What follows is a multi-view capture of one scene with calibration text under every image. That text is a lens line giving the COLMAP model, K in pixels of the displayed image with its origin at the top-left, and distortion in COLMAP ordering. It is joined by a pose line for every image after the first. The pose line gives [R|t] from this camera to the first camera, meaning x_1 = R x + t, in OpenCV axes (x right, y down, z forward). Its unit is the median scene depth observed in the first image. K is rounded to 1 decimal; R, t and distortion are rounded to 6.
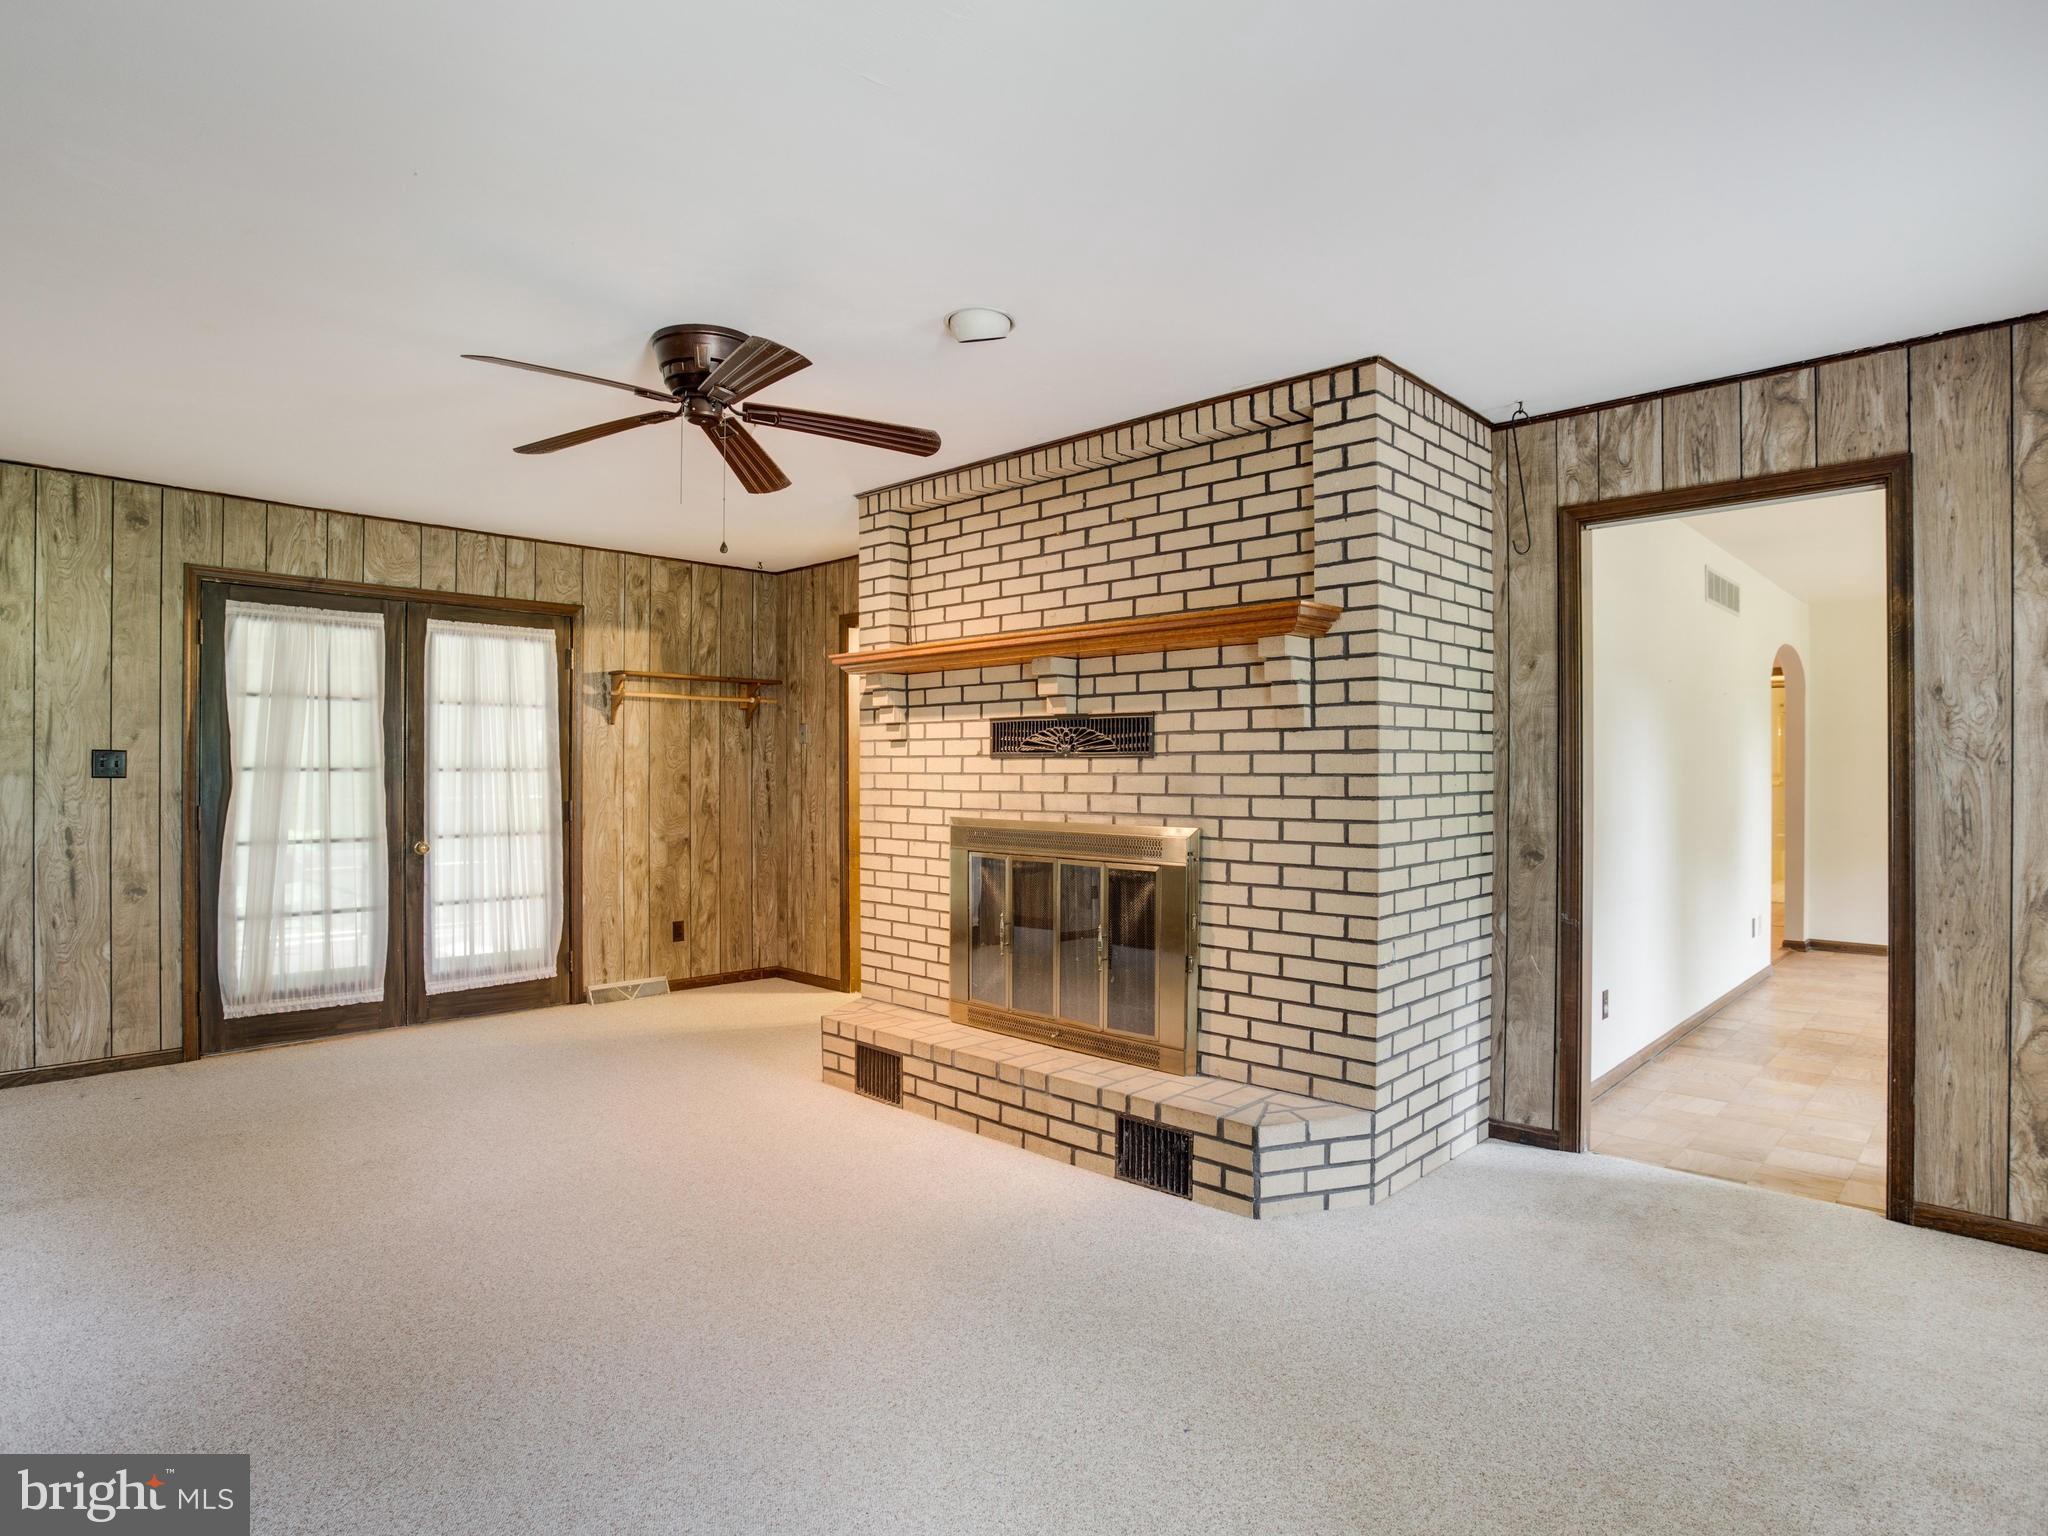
lens RADIAL K [[1142.0, 0, 1030.8], [0, 1142.0, 772.9], [0, 0, 1]] dist [-0.064943, 0.029740]
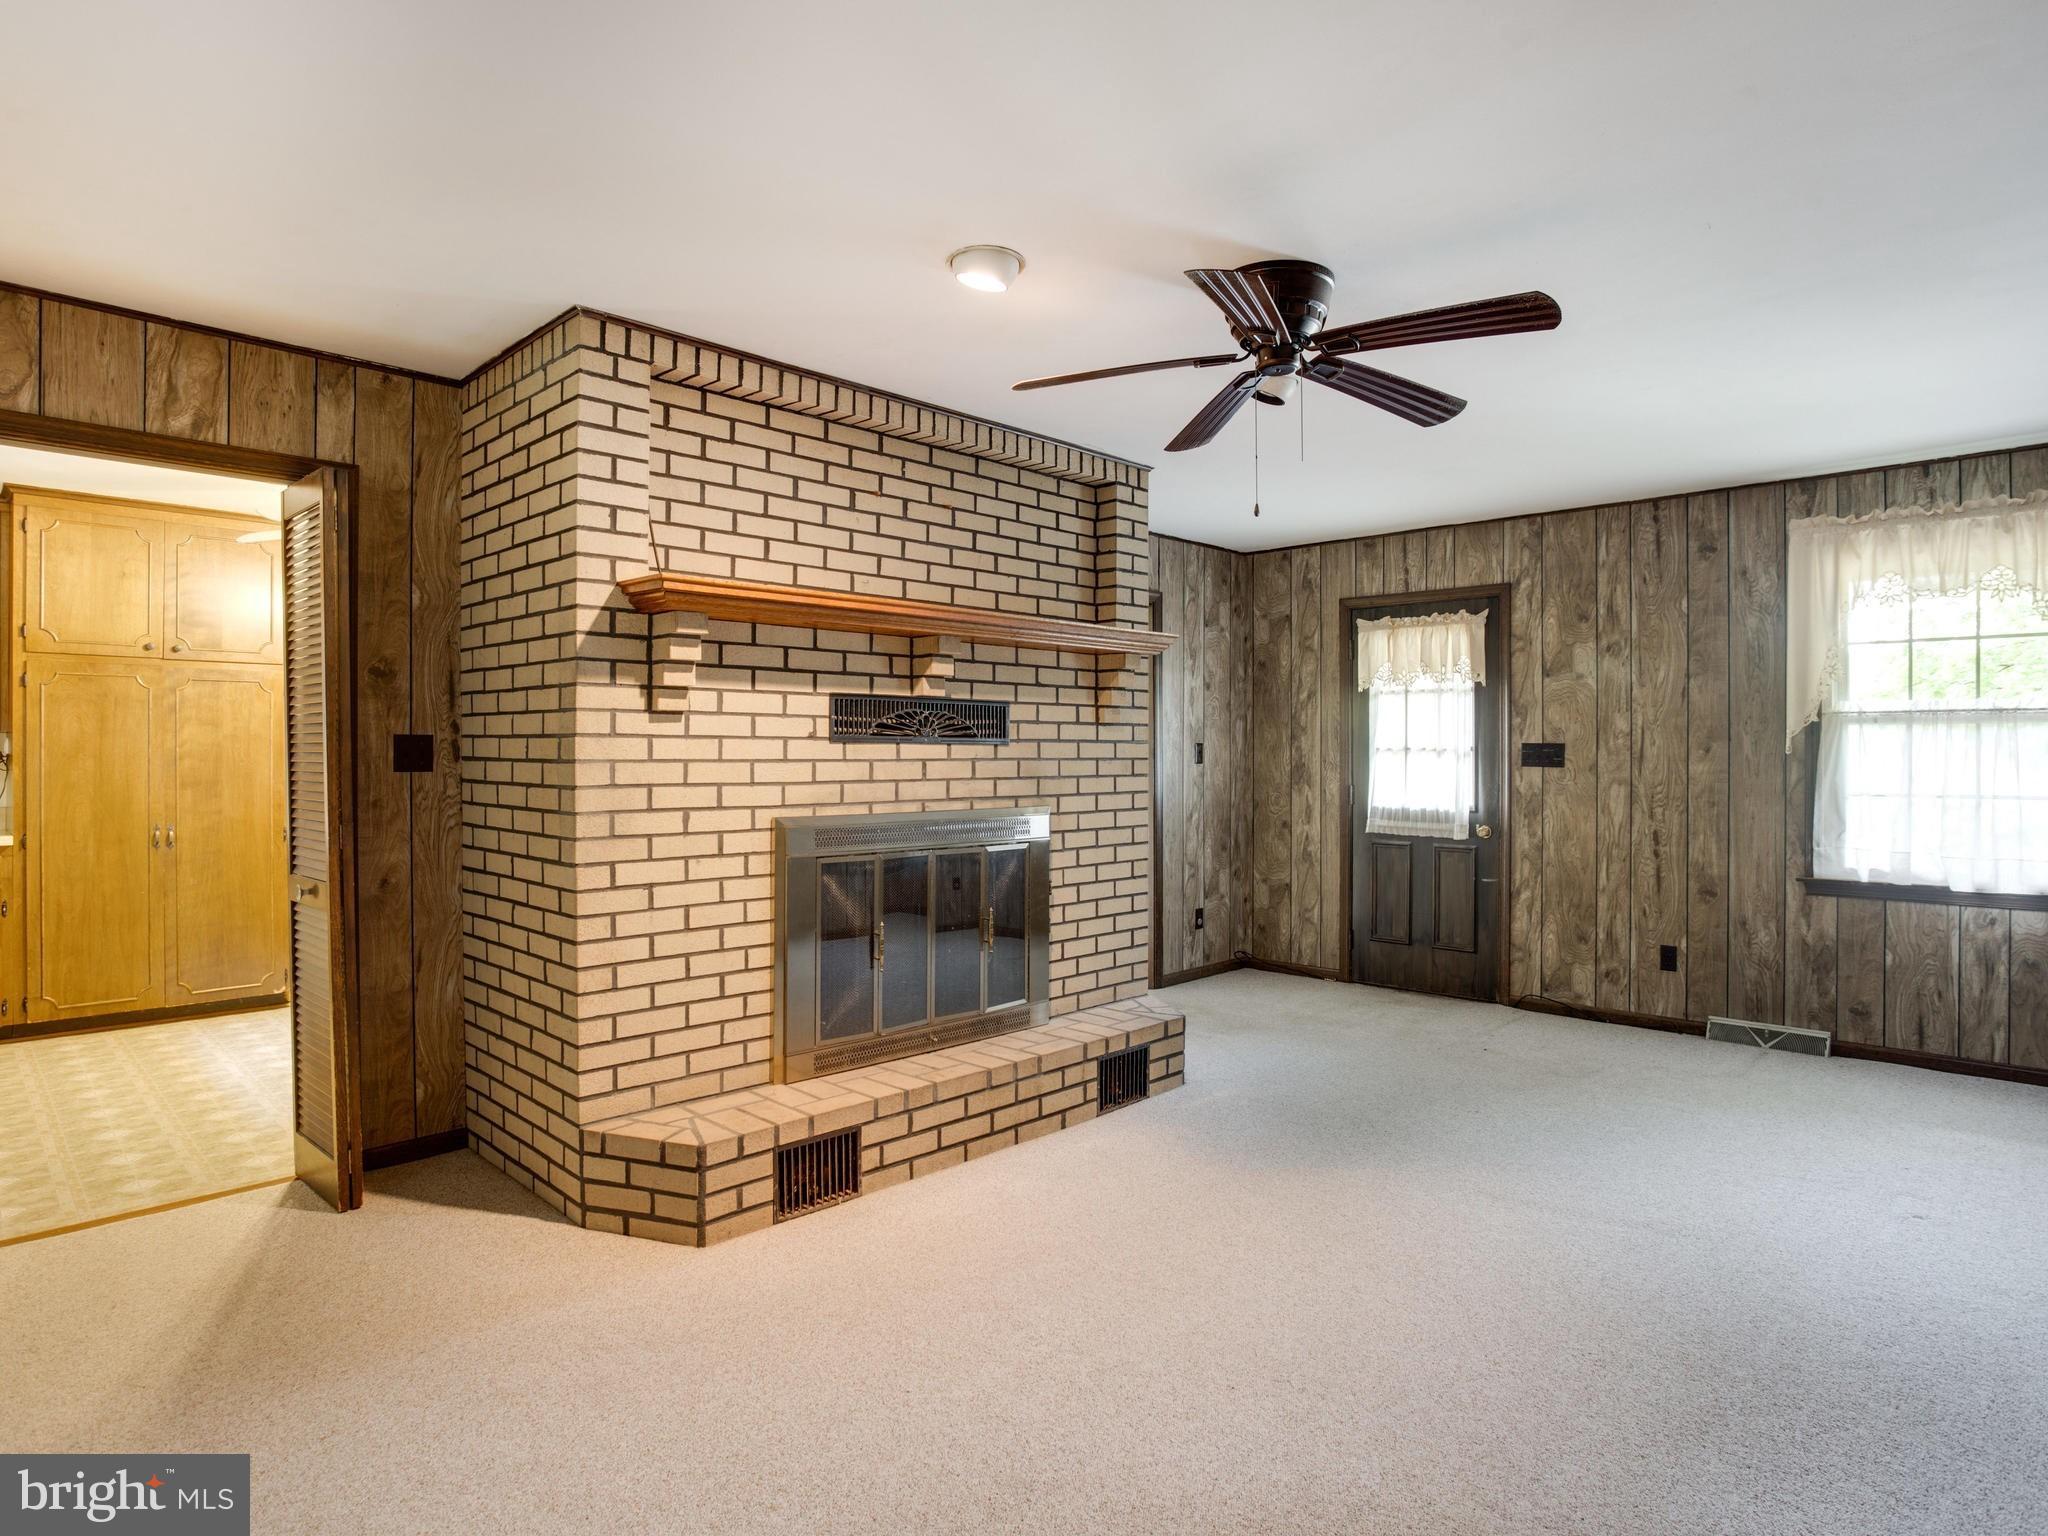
lens RADIAL K [[1161.9, 0, 1027.1], [0, 1161.9, 750.7], [0, 0, 1]] dist [-0.021133, 0.003062]
pose [[0.007084, 0.003423, 0.999969, -0.945406], [0.003695, 0.999987, -0.003449, -0.003011], [-0.999968, 0.003720, 0.007071, 0.927172]]
